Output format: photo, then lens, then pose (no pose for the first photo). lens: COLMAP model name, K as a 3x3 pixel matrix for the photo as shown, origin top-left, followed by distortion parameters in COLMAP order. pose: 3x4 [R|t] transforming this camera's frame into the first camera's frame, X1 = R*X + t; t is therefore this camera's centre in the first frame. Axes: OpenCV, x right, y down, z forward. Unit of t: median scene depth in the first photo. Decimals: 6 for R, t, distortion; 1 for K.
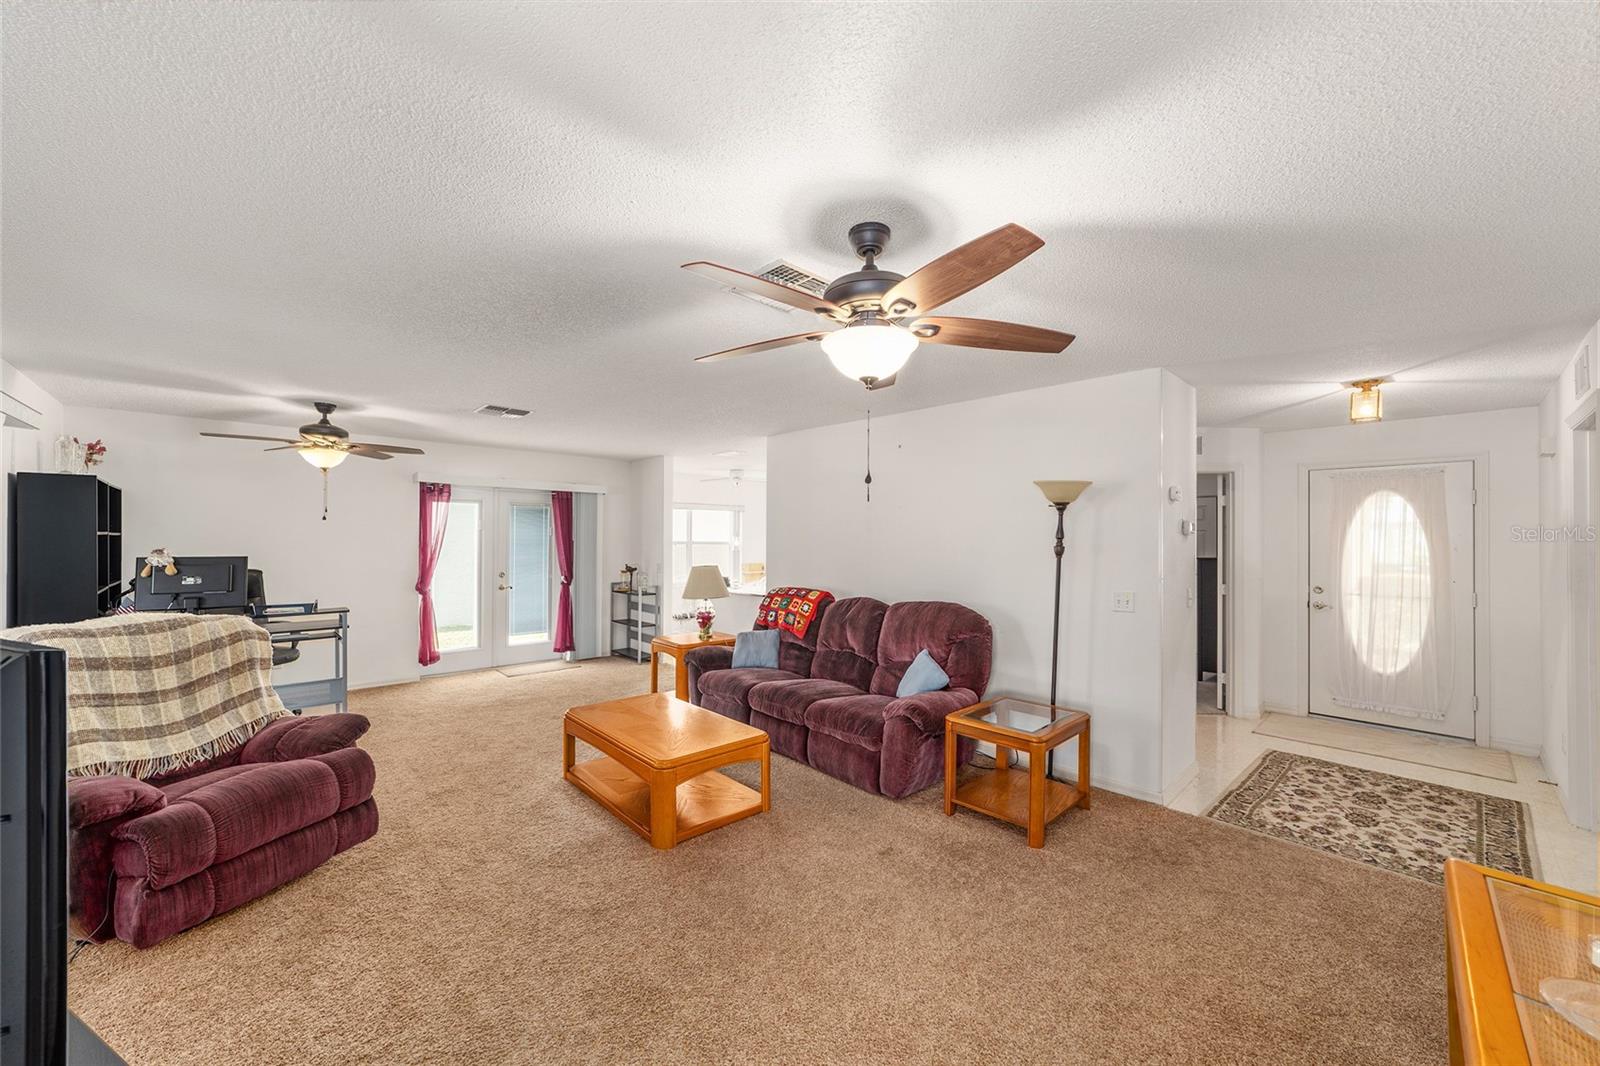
lens RADIAL K [[611.7, 0, 789.6], [0, 611.7, 535.9], [0, 0, 1]] dist [-0.003925, 0.000773]
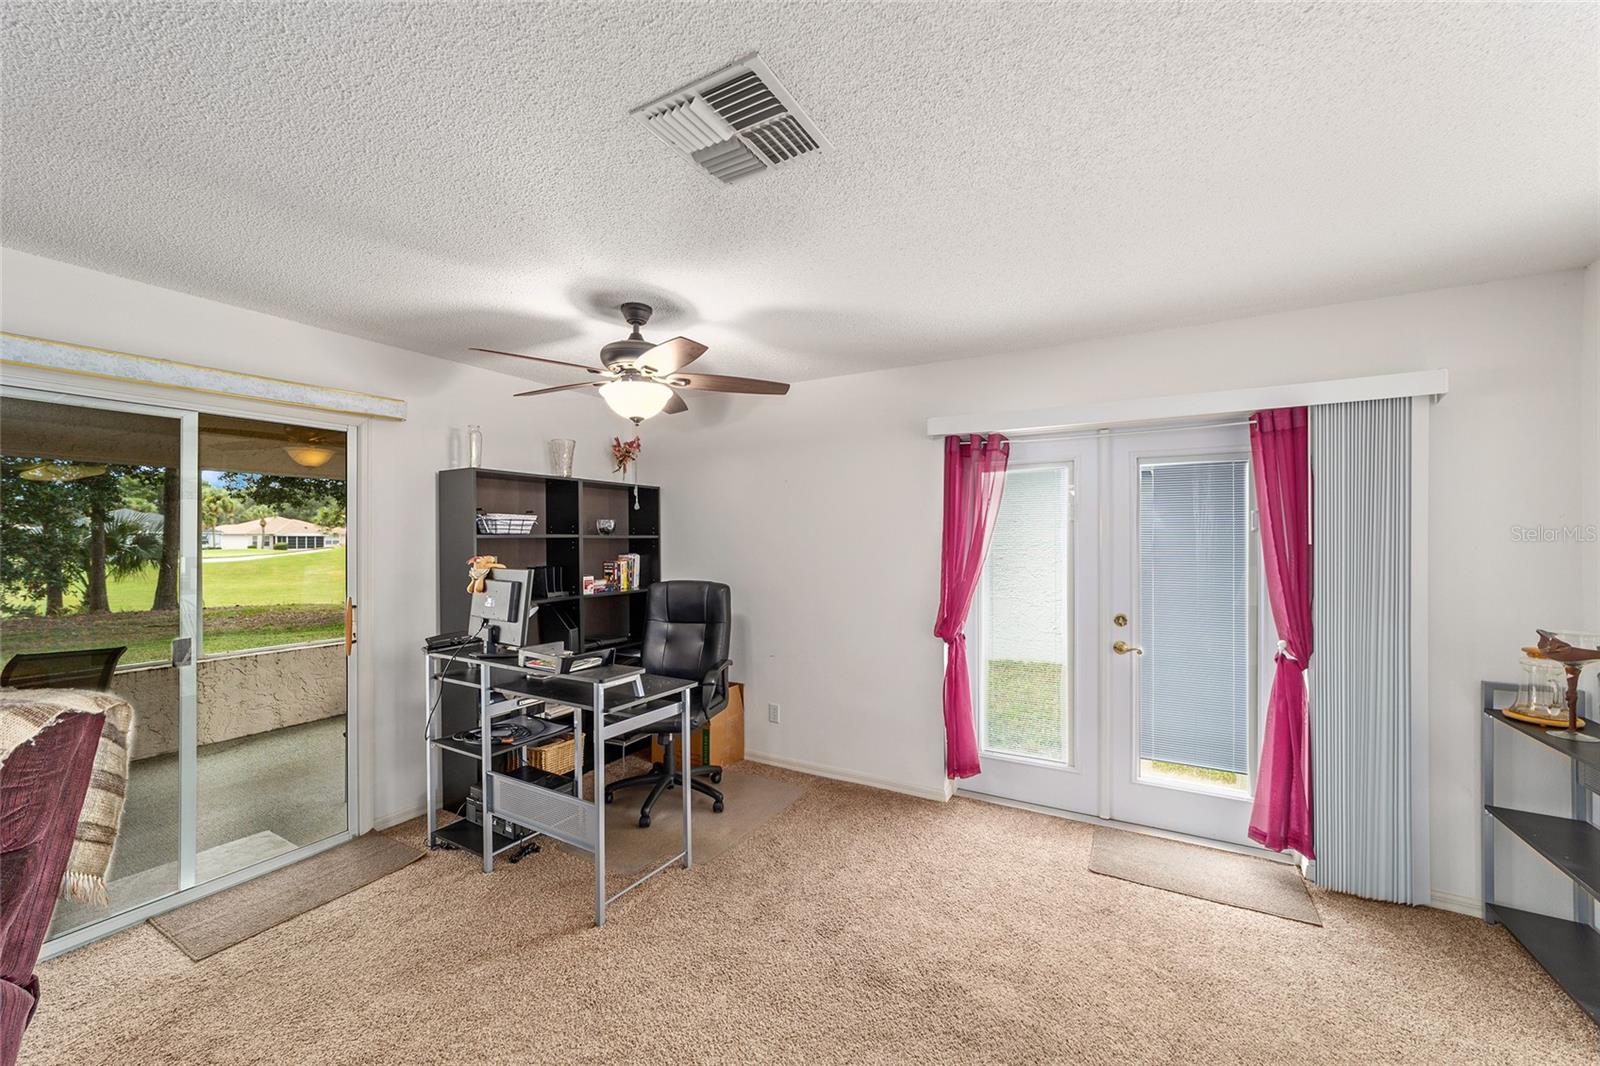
lens RADIAL K [[611.7, 0, 790.3], [0, 611.7, 535.1], [0, 0, 1]] dist [-0.003925, 0.000773]
pose [[0.291809, -0.012749, -0.956392, -0.111495], [0.007532, 0.999911, -0.011031, 0.004767], [0.956447, -0.003985, 0.291879, 0.648761]]
